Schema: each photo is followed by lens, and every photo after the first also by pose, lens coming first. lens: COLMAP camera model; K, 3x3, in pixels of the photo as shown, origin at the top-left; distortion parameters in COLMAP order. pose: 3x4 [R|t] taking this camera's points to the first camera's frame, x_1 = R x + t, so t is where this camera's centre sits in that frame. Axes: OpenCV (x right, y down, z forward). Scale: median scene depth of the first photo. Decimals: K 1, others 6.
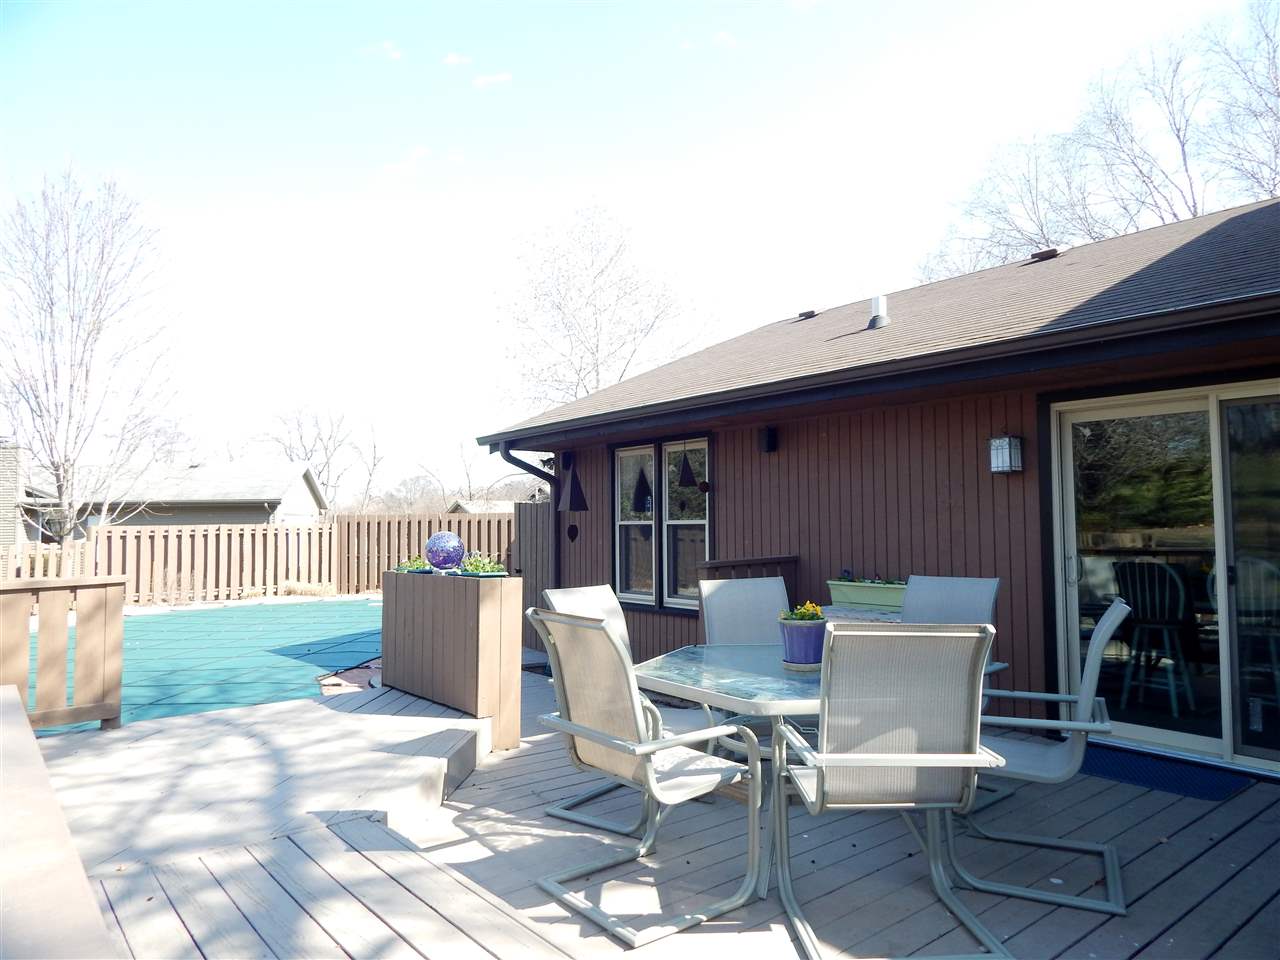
lens RADIAL K [[844.1, 0, 638.6], [0, 844.1, 481.8], [0, 0, 1]] dist [0.003541, -0.000234]
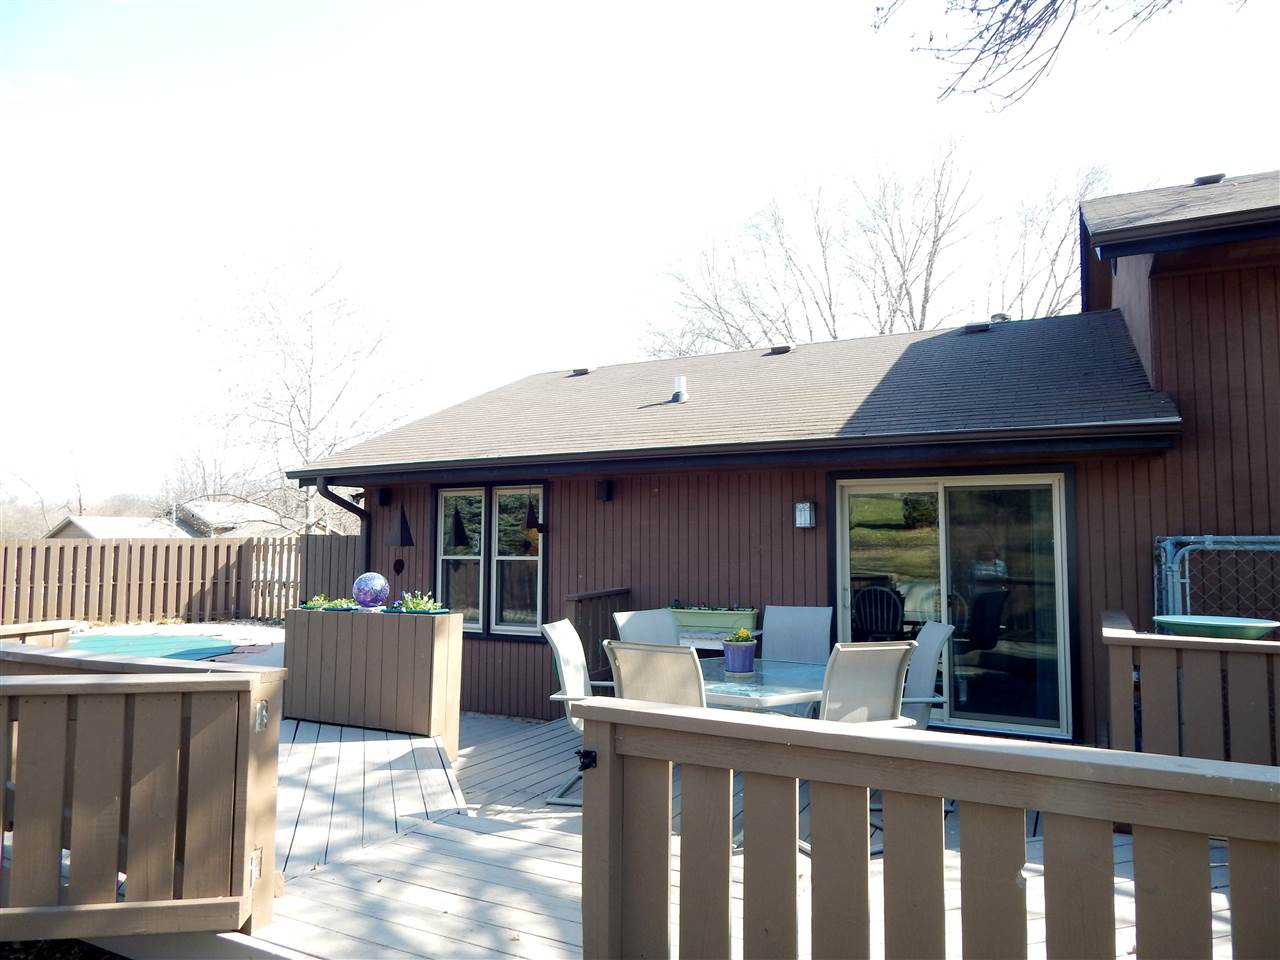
lens RADIAL K [[844.1, 0, 642.3], [0, 844.1, 482.0], [0, 0, 1]] dist [0.003541, -0.000234]
pose [[0.918397, 0.036593, 0.393964, -0.286506], [-0.027266, 0.999200, -0.029248, -0.030872], [-0.394719, 0.016119, 0.918660, -0.129426]]
